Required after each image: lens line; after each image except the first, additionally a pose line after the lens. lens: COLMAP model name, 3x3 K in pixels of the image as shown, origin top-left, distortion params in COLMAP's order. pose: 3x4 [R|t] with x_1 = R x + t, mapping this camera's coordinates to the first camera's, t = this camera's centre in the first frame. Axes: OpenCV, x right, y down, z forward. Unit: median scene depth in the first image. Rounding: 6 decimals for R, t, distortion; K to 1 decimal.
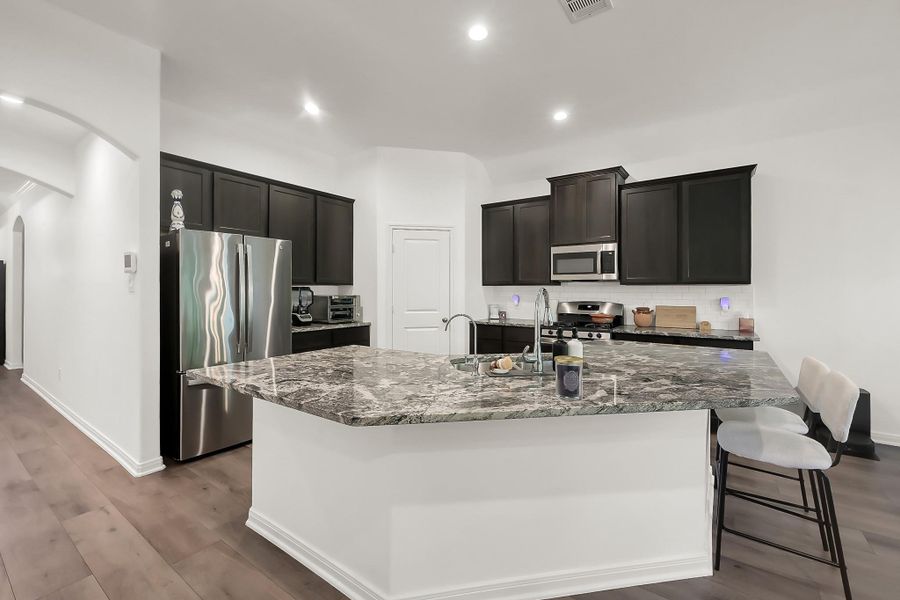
lens RADIAL K [[380.7, 0, 454.5], [0, 380.7, 289.2], [0, 0, 1]] dist [0.002183, 0.000389]
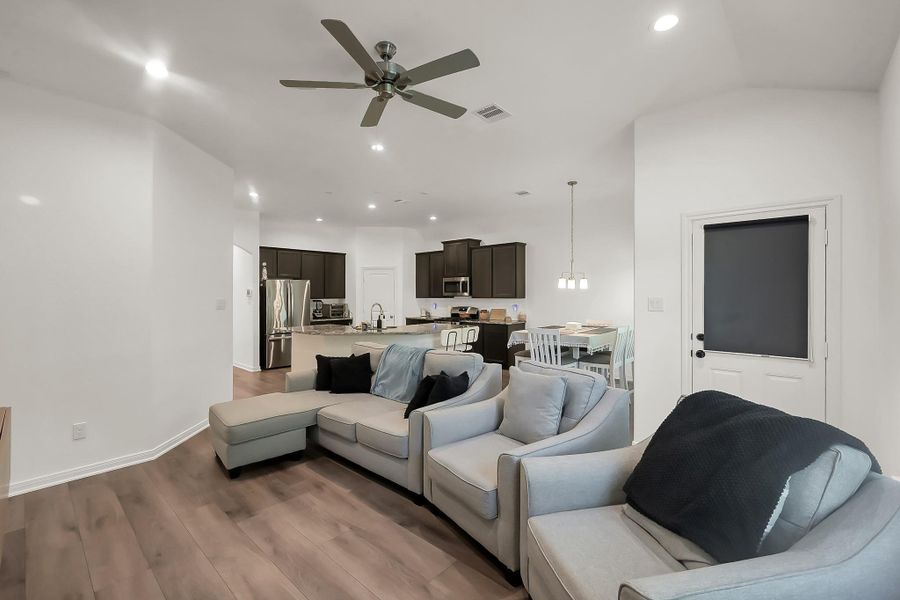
lens RADIAL K [[380.7, 0, 454.4], [0, 380.7, 298.3], [0, 0, 1]] dist [0.002183, 0.000389]
pose [[0.992320, -0.004454, -0.123616, 0.585790], [0.005658, 0.999940, 0.009391, -0.029483], [0.123567, -0.010018, 0.992286, -0.948163]]
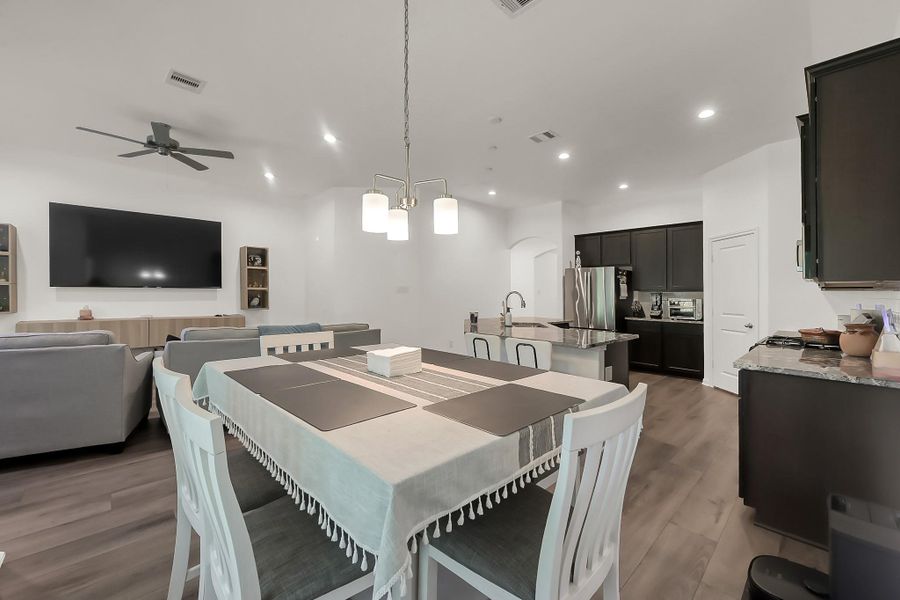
lens RADIAL K [[357.5, 0, 451.7], [0, 357.5, 292.3], [0, 0, 1]] dist [-0.002708, 0.000180]
pose [[-0.197061, -0.005386, -0.980377, 1.146389], [-0.011763, 0.999926, -0.003129, 0.008433], [0.980321, 0.010916, -0.197109, 0.489152]]
